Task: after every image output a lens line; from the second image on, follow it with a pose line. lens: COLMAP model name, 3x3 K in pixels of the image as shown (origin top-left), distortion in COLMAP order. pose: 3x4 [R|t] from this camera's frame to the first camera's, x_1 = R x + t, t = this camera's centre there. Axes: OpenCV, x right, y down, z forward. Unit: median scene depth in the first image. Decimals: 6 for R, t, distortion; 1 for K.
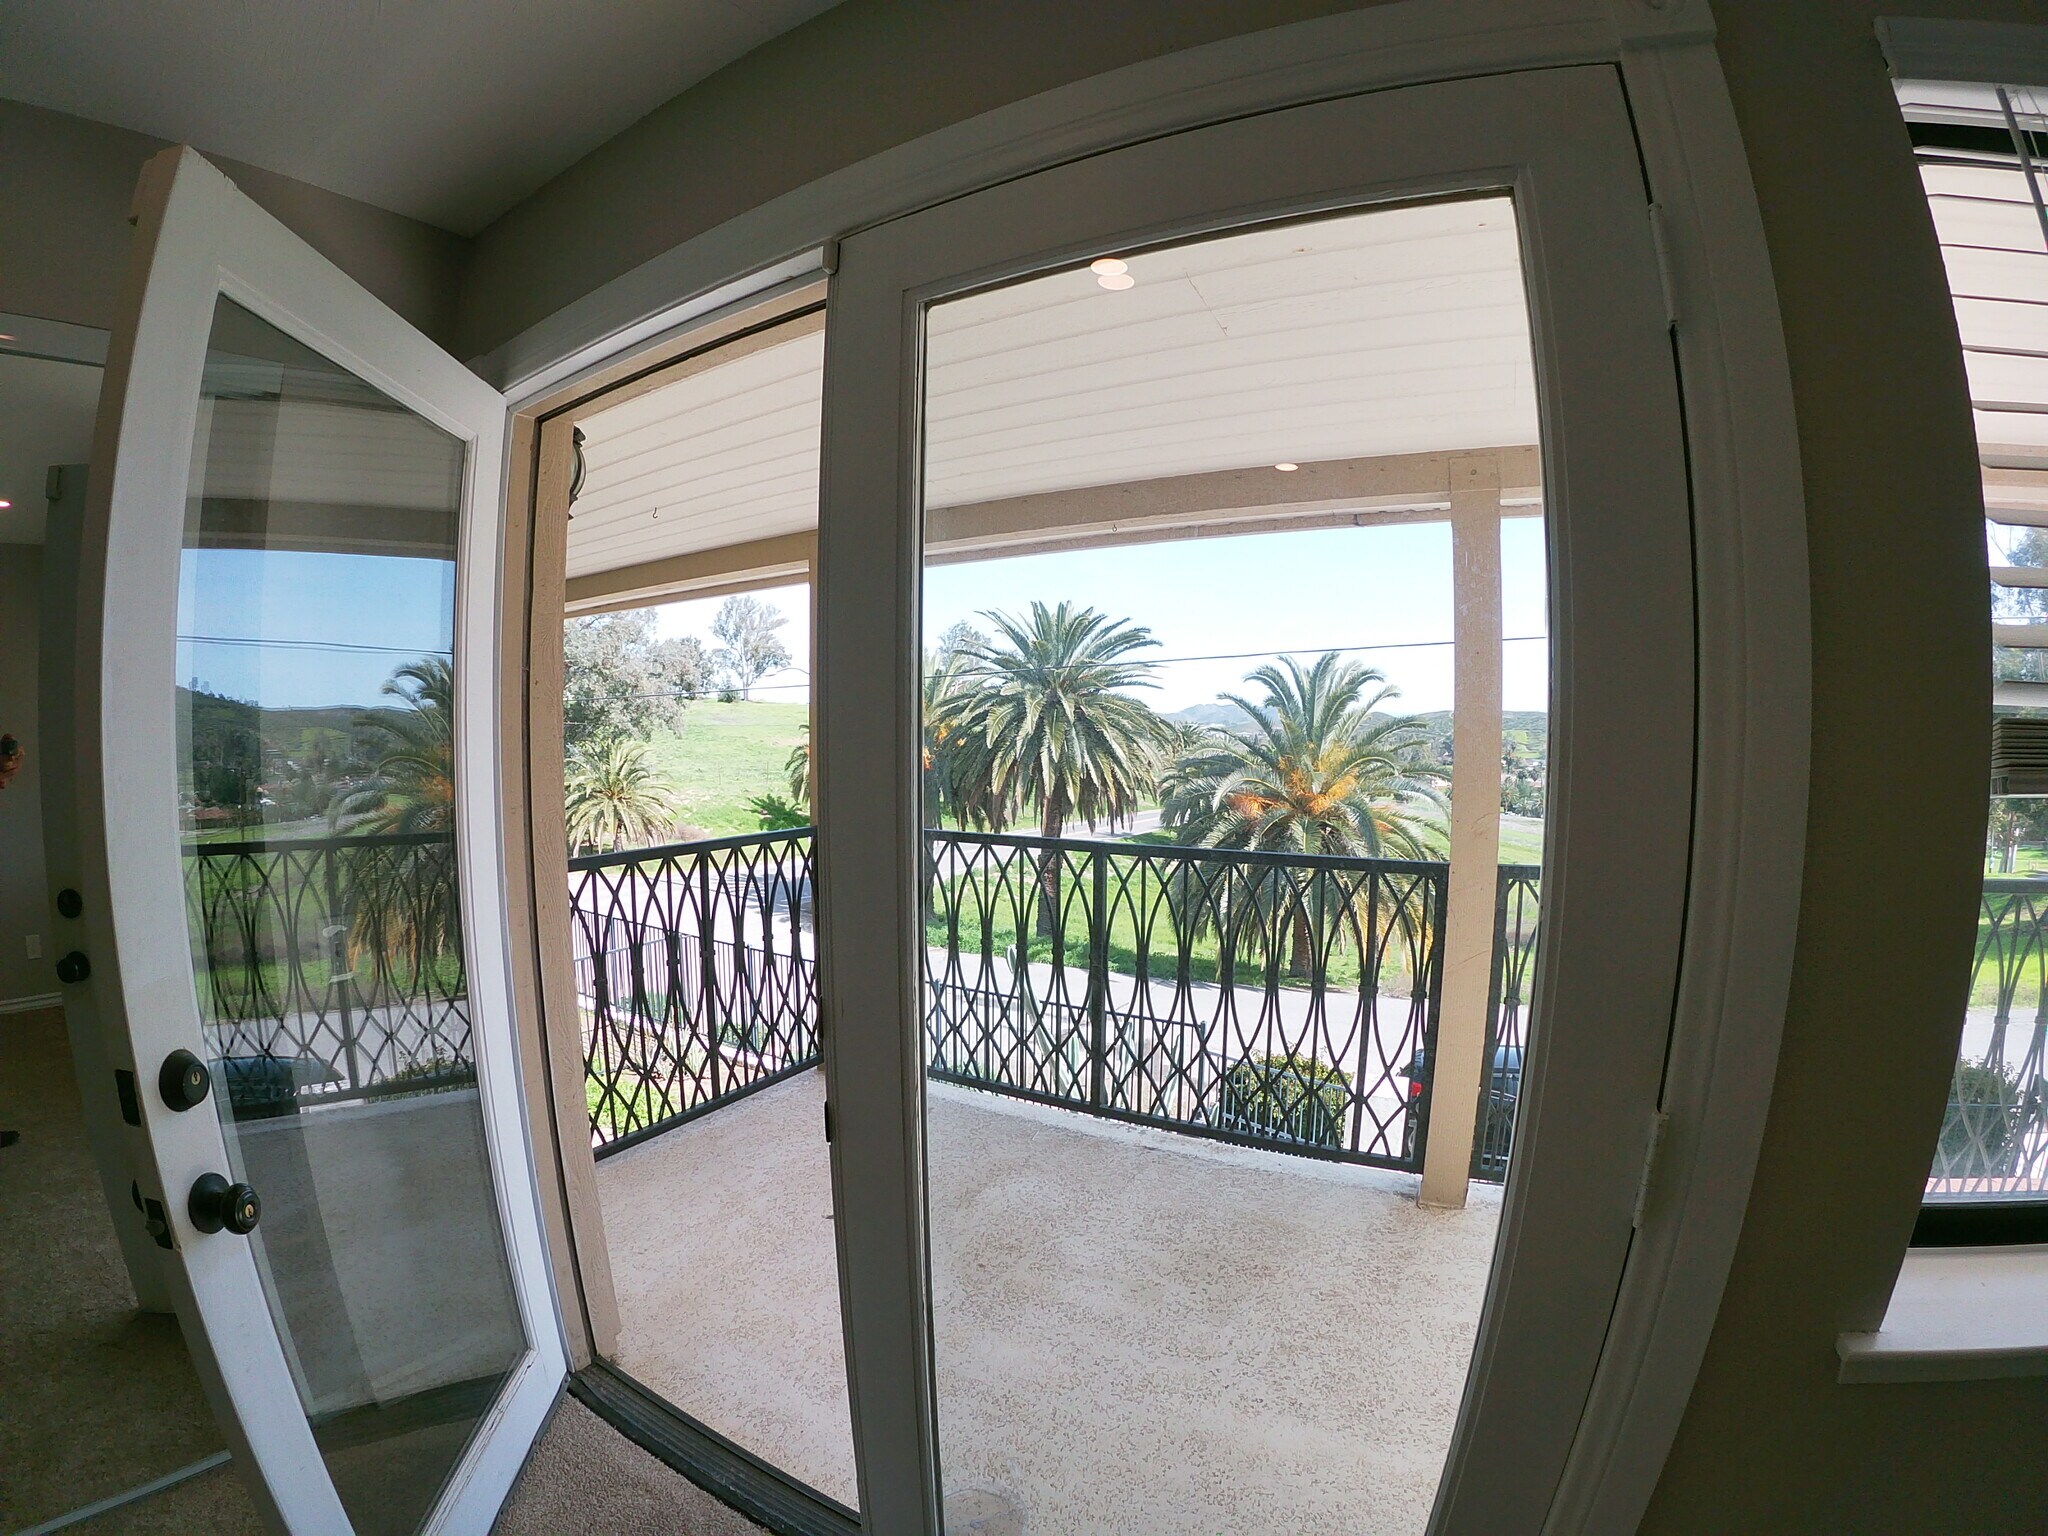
lens RADIAL K [[875.5, 0, 1024.0], [0, 875.5, 768.0], [0, 0, 1]] dist [-0.201612, 0.034862]
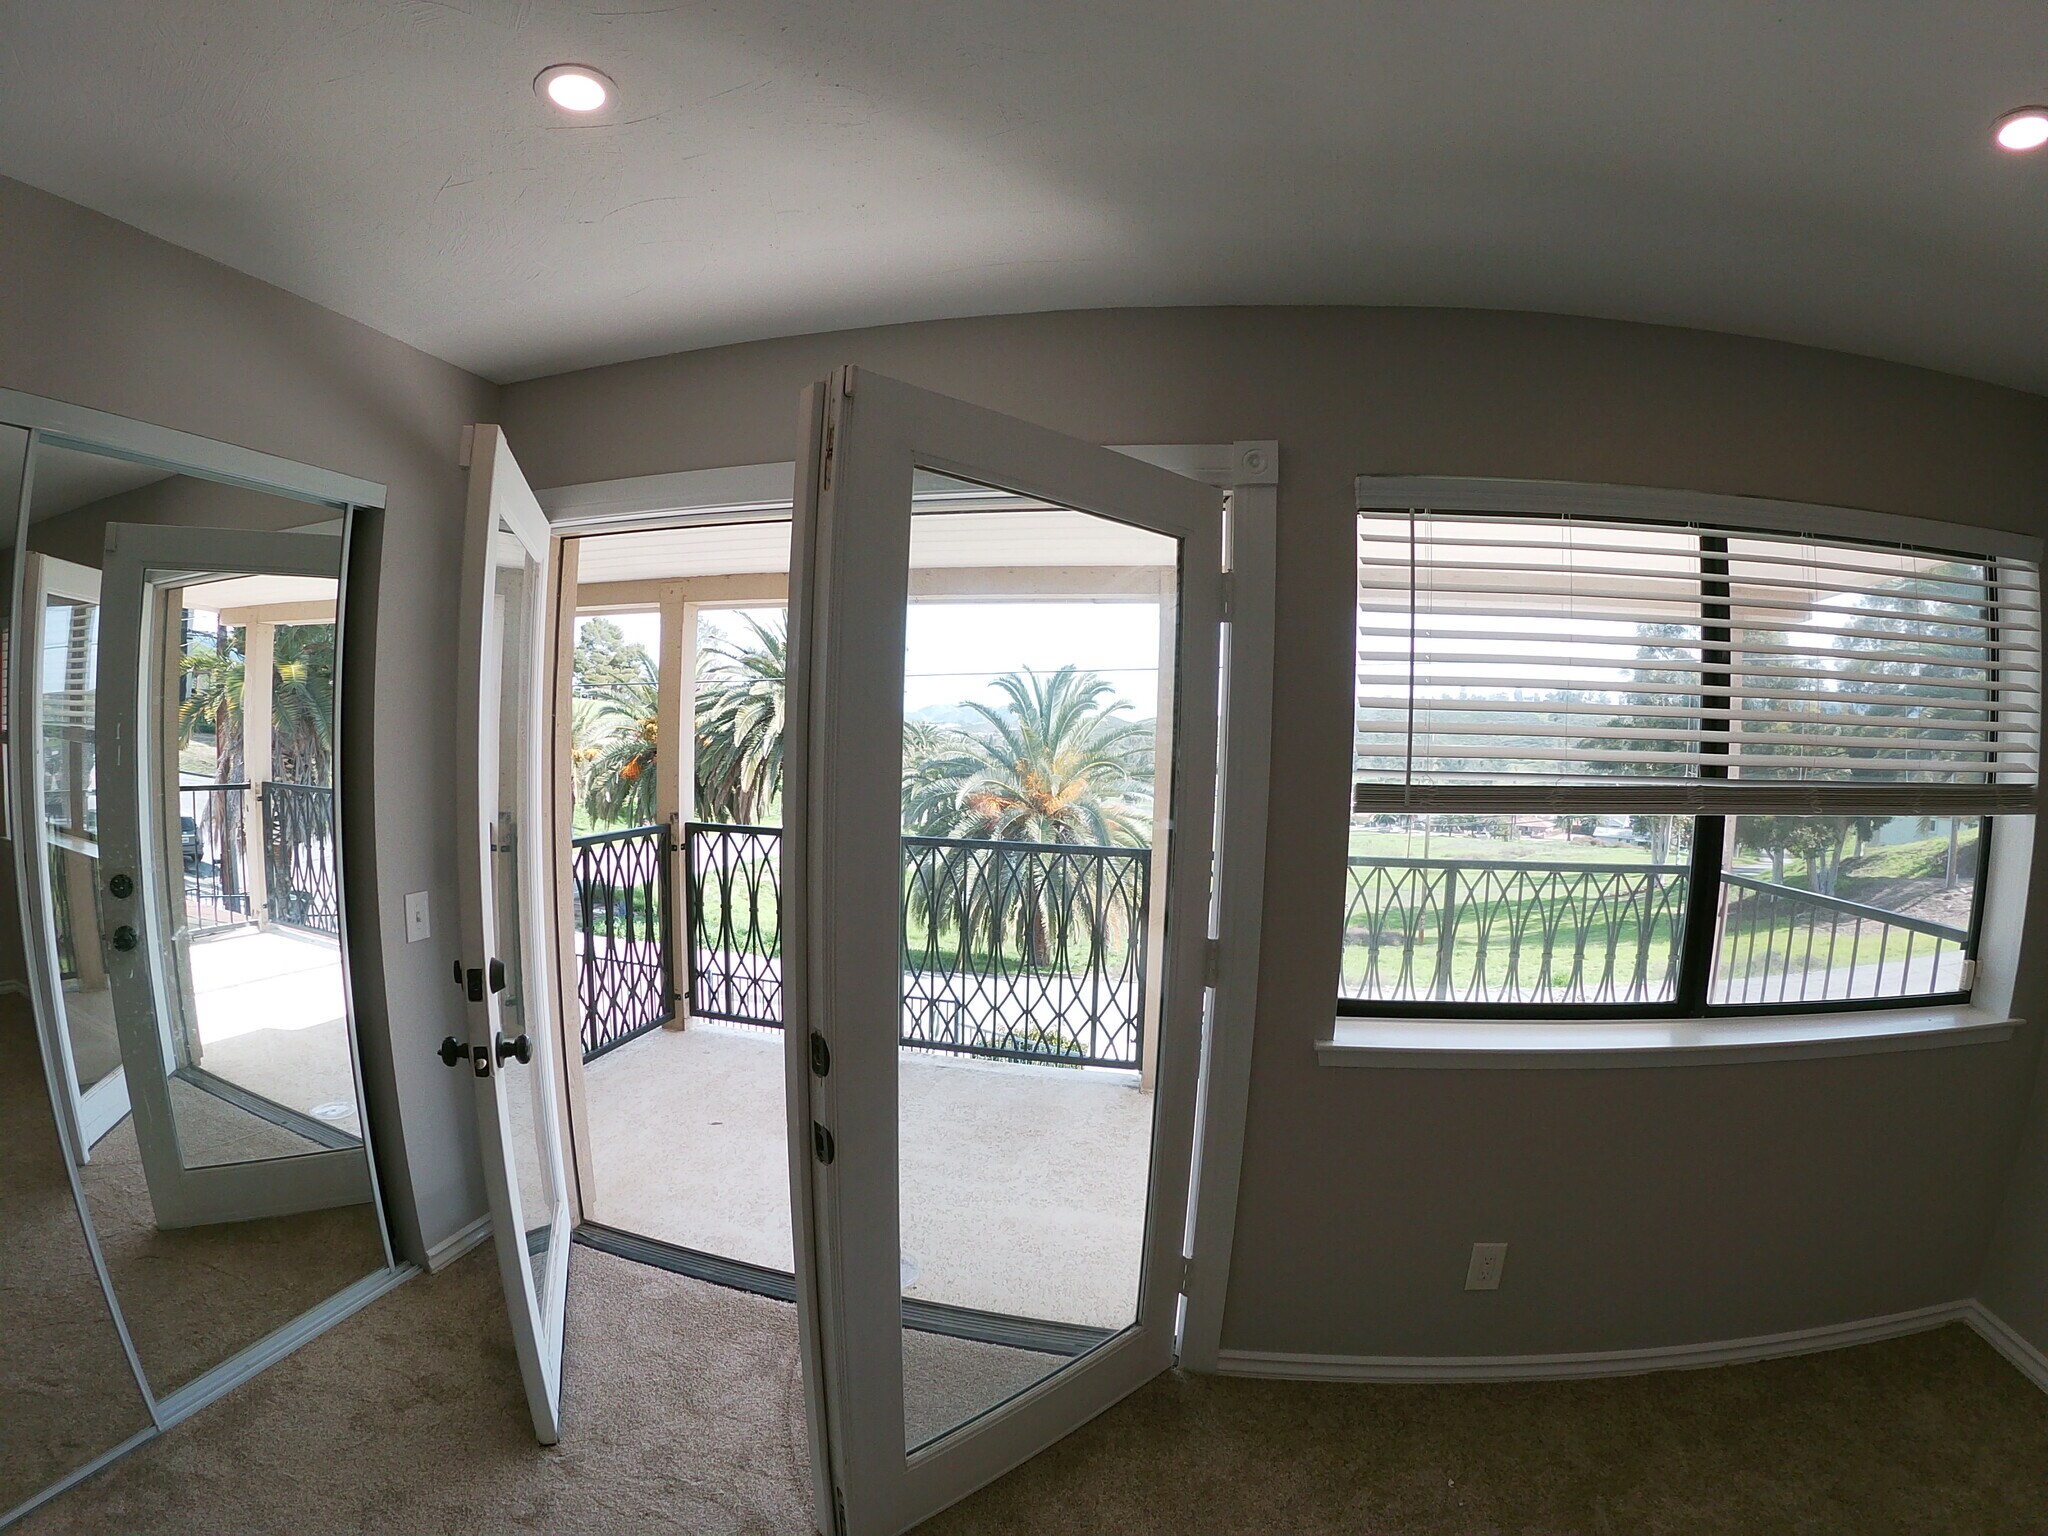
lens RADIAL K [[875.5, 0, 1024.0], [0, 875.5, 768.0], [0, 0, 1]] dist [-0.201612, 0.034862]
pose [[0.955303, 0.012034, 0.295384, -0.095614], [-0.012574, 0.999921, -0.000072, -0.015690], [-0.295362, -0.003646, 0.955379, -0.241223]]
